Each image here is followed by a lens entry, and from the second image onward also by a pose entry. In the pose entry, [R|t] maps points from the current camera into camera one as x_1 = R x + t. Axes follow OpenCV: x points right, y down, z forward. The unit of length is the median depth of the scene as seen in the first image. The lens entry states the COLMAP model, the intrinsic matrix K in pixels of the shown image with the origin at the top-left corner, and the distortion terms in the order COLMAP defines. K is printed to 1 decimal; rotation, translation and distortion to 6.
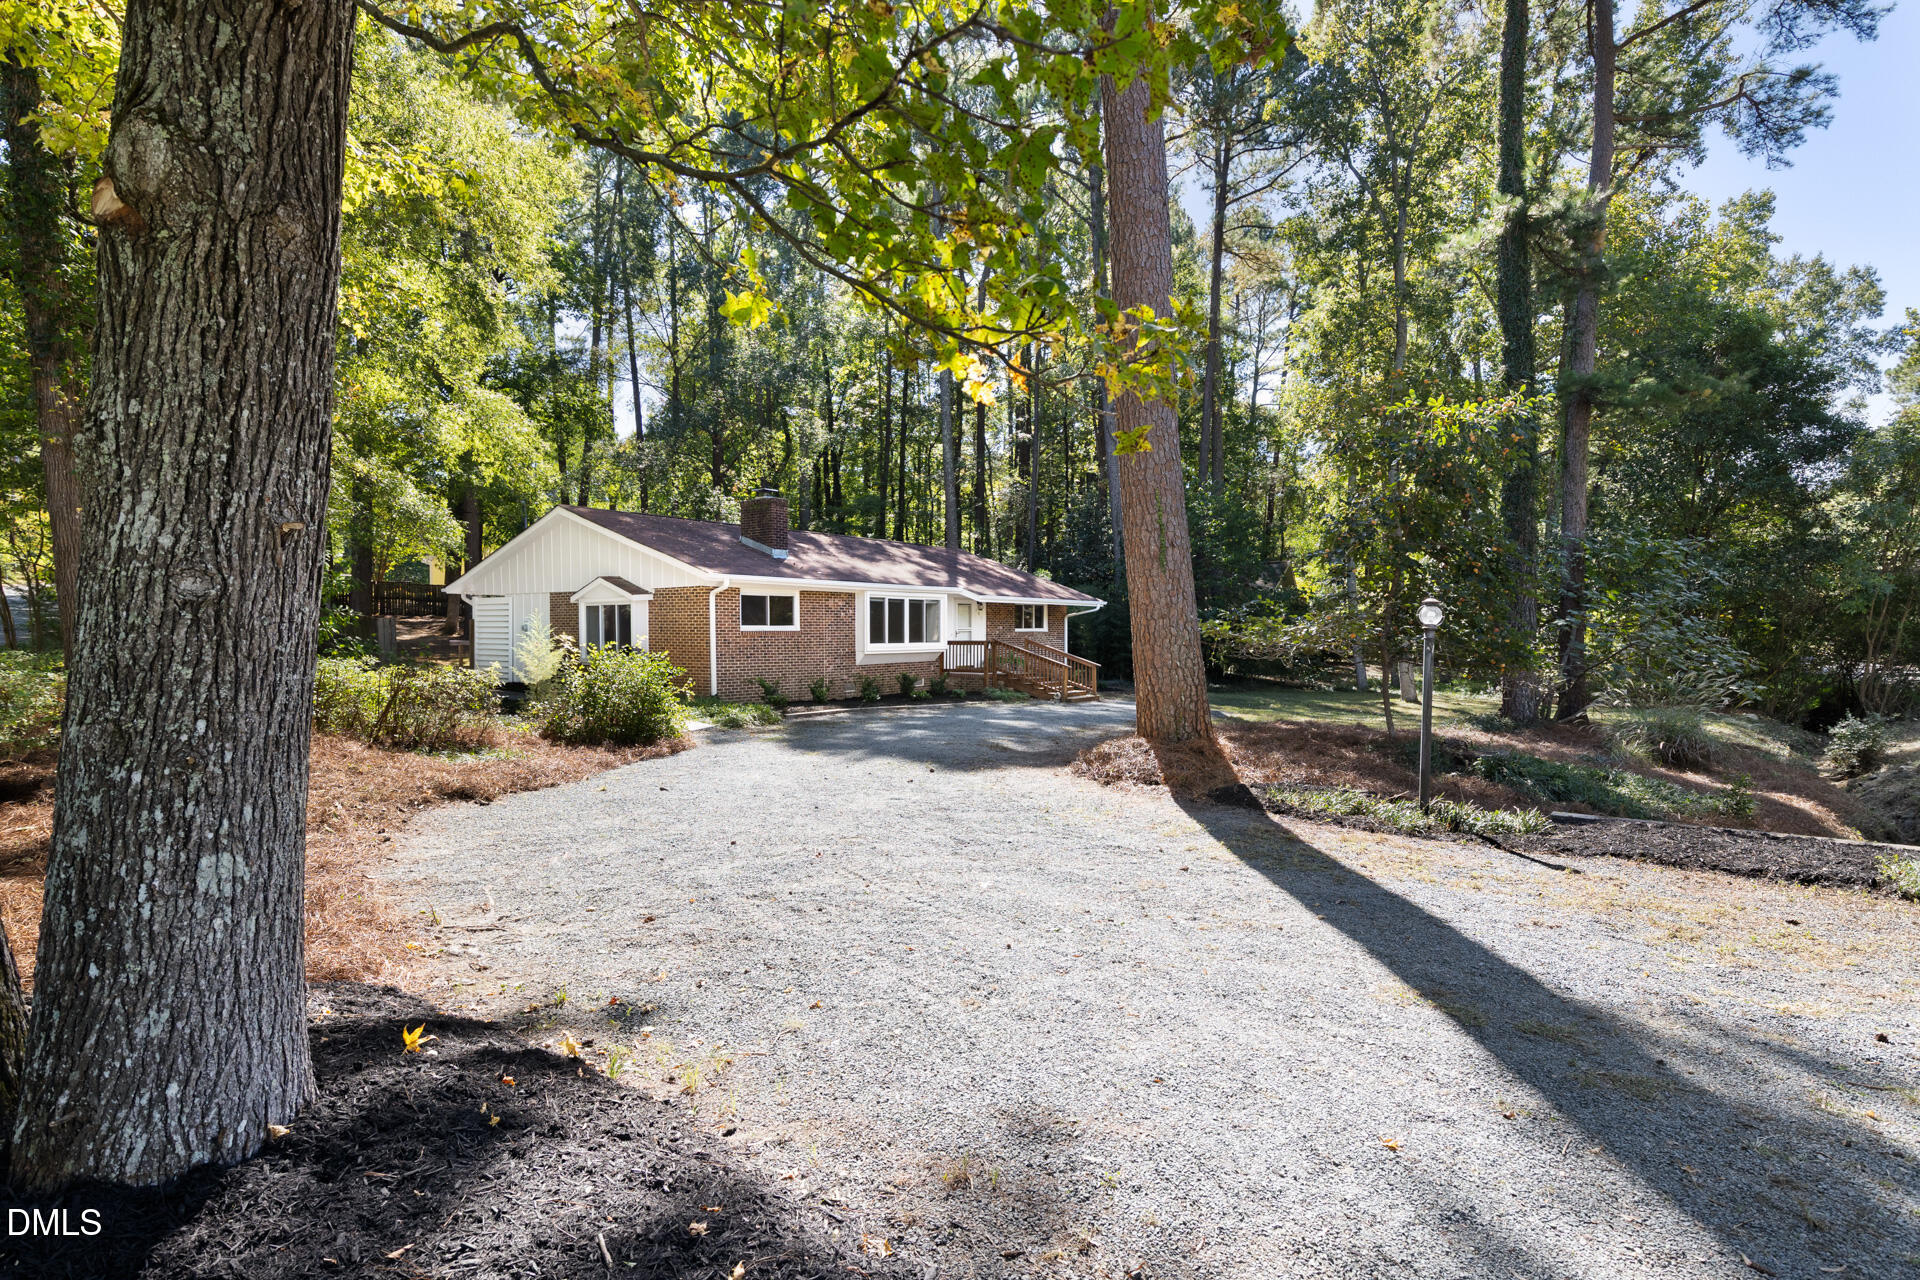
lens RADIAL K [[941.4, 0, 960.2], [0, 941.4, 636.6], [0, 0, 1]] dist [-0.000669, -0.001475]
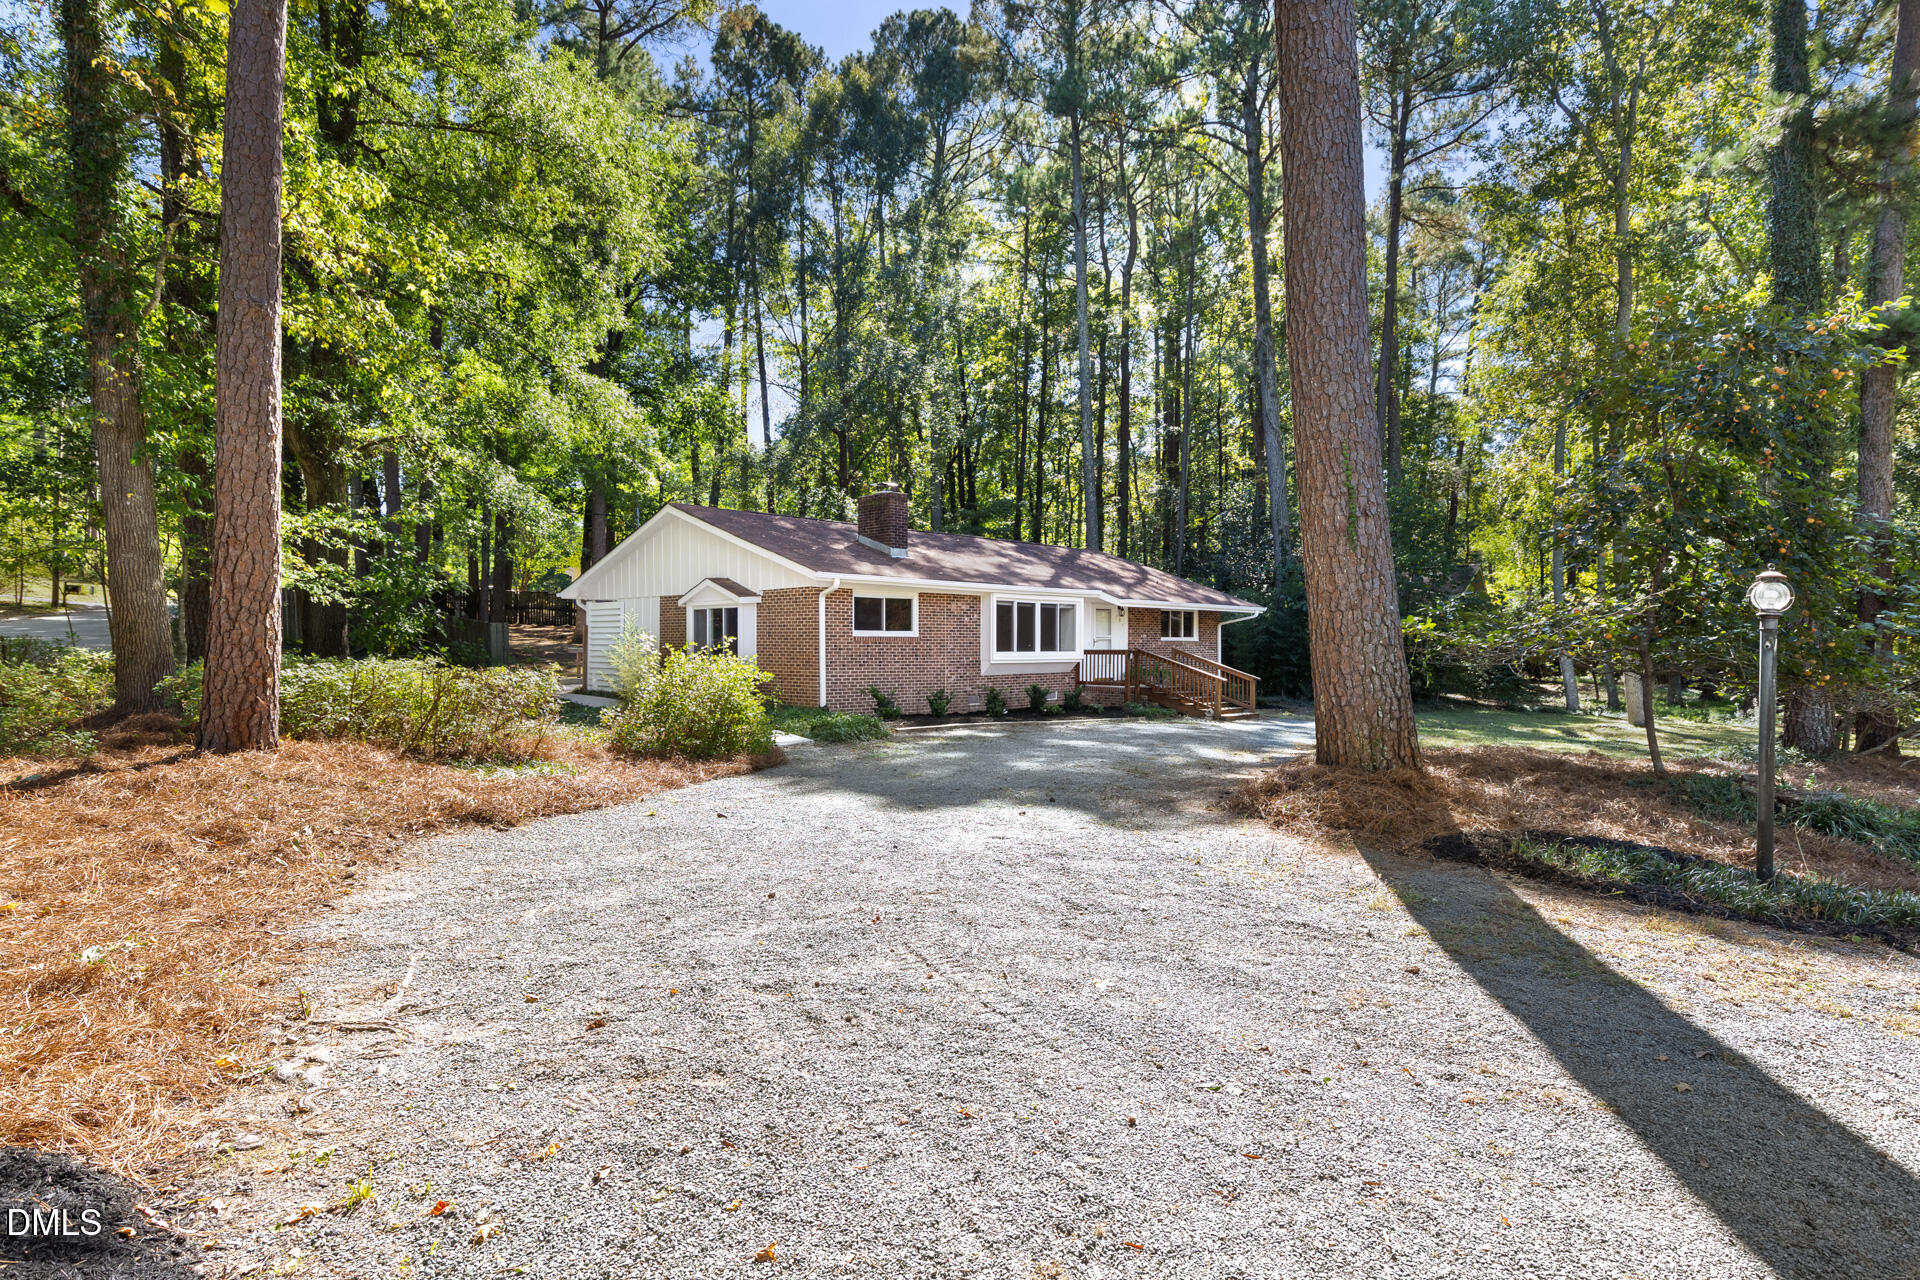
lens RADIAL K [[911.1, 0, 991.0], [0, 911.1, 646.5], [0, 0, 1]] dist [0.003766, -0.001208]
pose [[0.991525, 0.003679, -0.129865, 0.011781], [-0.005303, 0.999912, -0.012163, 0.012534], [0.129809, 0.012749, 0.991457, 0.133505]]
